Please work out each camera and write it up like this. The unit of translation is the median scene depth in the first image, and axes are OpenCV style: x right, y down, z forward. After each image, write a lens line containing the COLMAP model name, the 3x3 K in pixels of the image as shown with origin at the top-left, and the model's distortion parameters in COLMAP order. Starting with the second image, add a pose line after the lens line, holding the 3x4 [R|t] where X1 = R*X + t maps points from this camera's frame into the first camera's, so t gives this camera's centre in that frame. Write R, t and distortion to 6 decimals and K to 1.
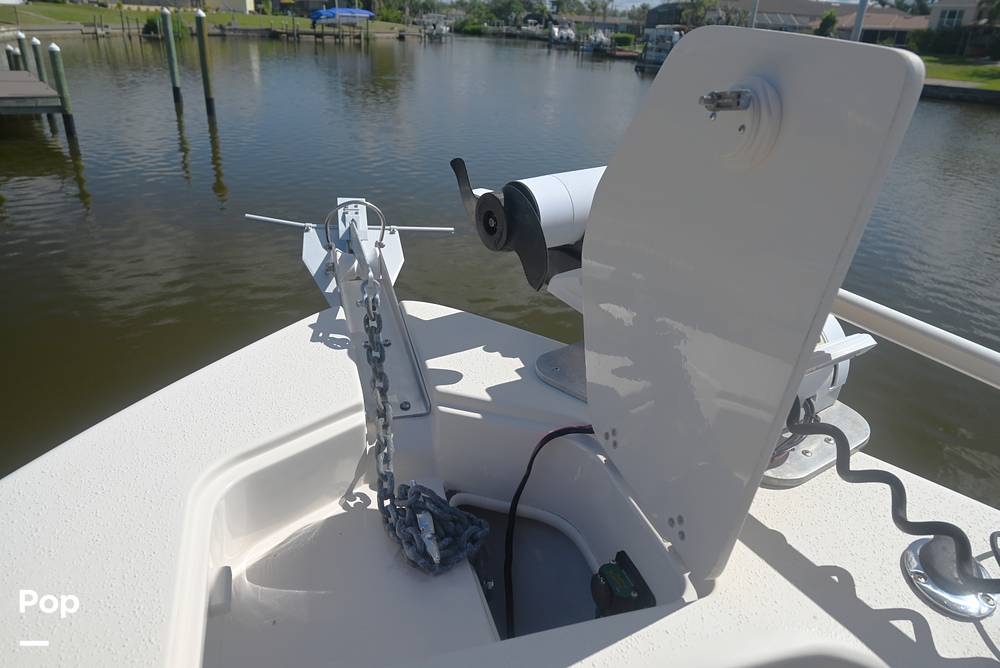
lens RADIAL K [[680.7, 0, 494.6], [0, 680.7, 333.0], [0, 0, 1]] dist [-0.011567, 0.002991]
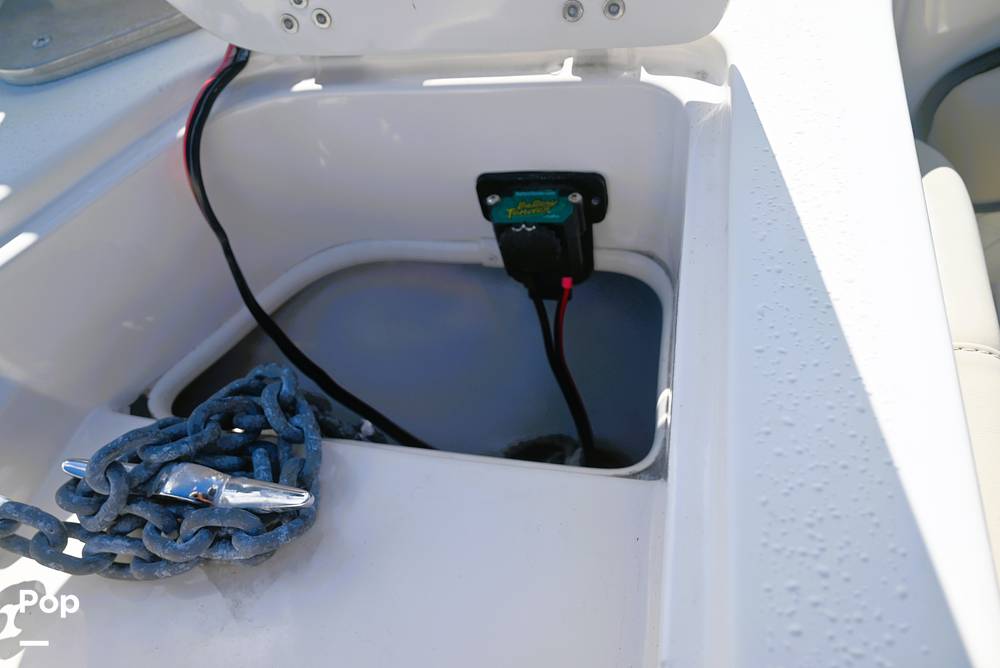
lens RADIAL K [[680.7, 0, 498.9], [0, 680.7, 335.0], [0, 0, 1]] dist [-0.011567, 0.002991]
pose [[0.455627, -0.805412, 0.379098, -0.098391], [0.568320, 0.590974, 0.572506, 0.094000], [-0.685140, -0.045401, 0.726995, 0.566861]]
